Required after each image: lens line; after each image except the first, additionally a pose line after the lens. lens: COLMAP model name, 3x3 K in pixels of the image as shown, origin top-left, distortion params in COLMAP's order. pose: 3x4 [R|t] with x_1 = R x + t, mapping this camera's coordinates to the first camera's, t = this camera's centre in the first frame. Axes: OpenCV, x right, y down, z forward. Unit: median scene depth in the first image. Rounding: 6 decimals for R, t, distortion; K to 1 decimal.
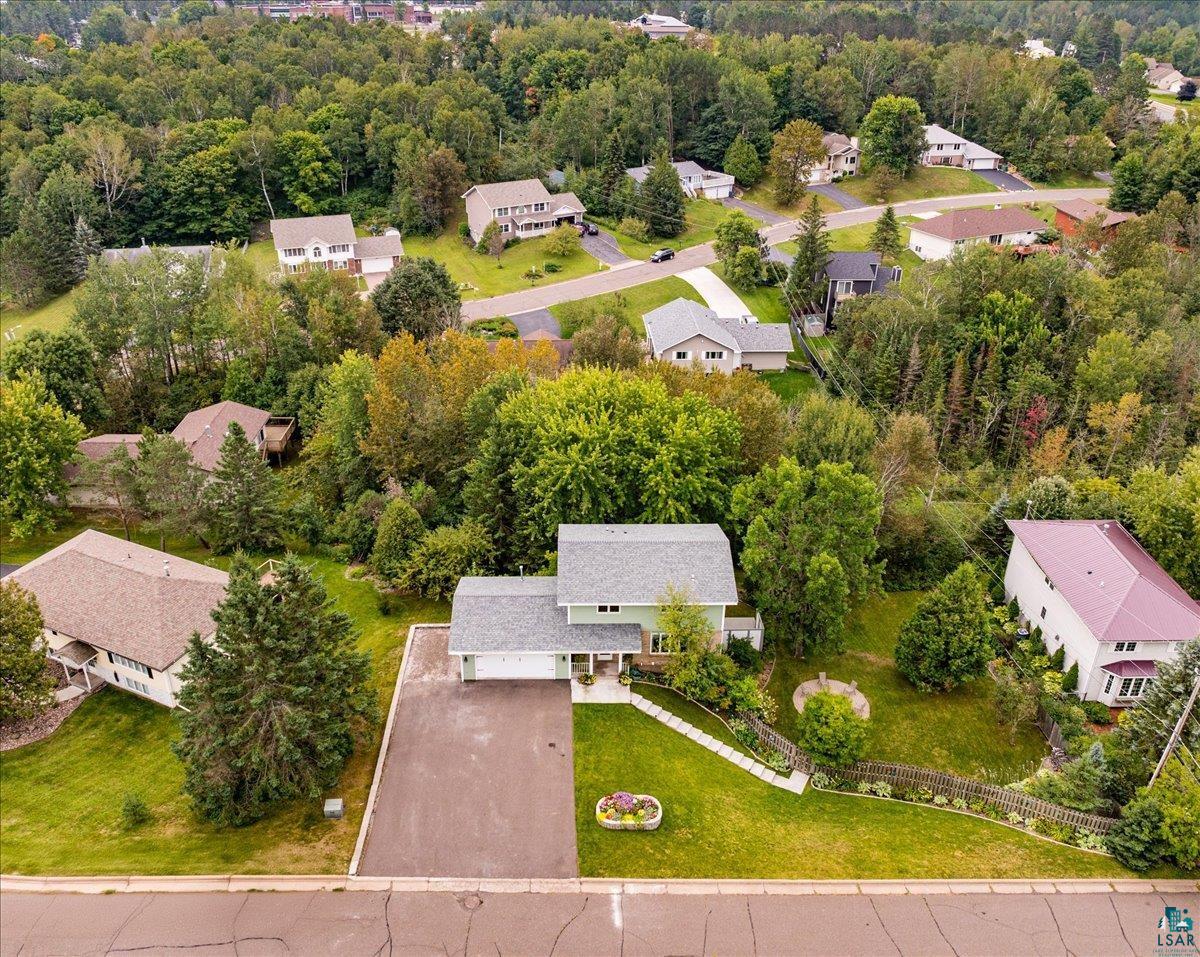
lens RADIAL K [[938.4, 0, 600.0], [0, 938.4, 478.5], [0, 0, 1]] dist [-0.036676, -0.000893]
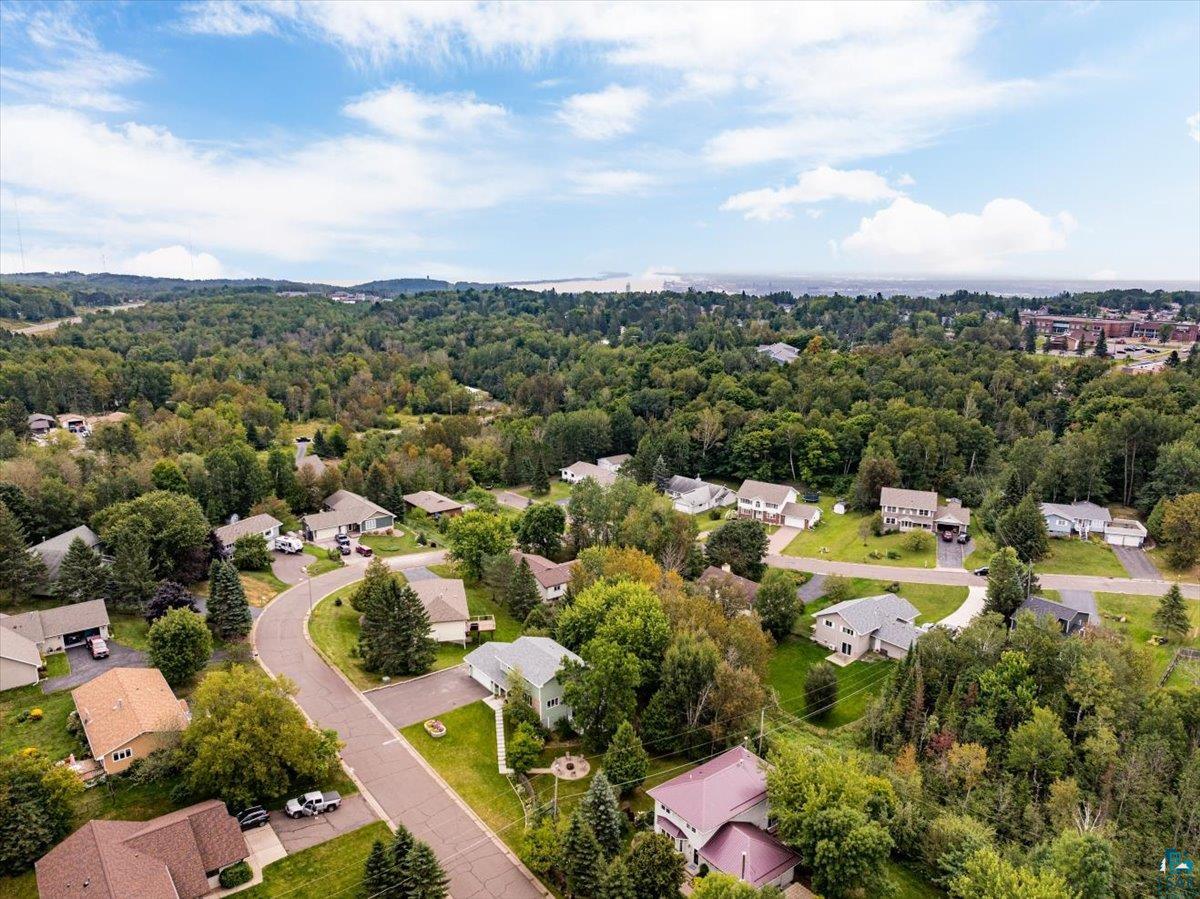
lens RADIAL K [[840.3, 0, 600.0], [0, 840.3, 449.5], [0, 0, 1]] dist [0.001596, 0.000523]
pose [[0.607200, 0.174592, -0.775130, 0.613338], [-0.384426, 0.918327, -0.094296, -0.088899], [0.695359, 0.355236, 0.624726, -0.109763]]
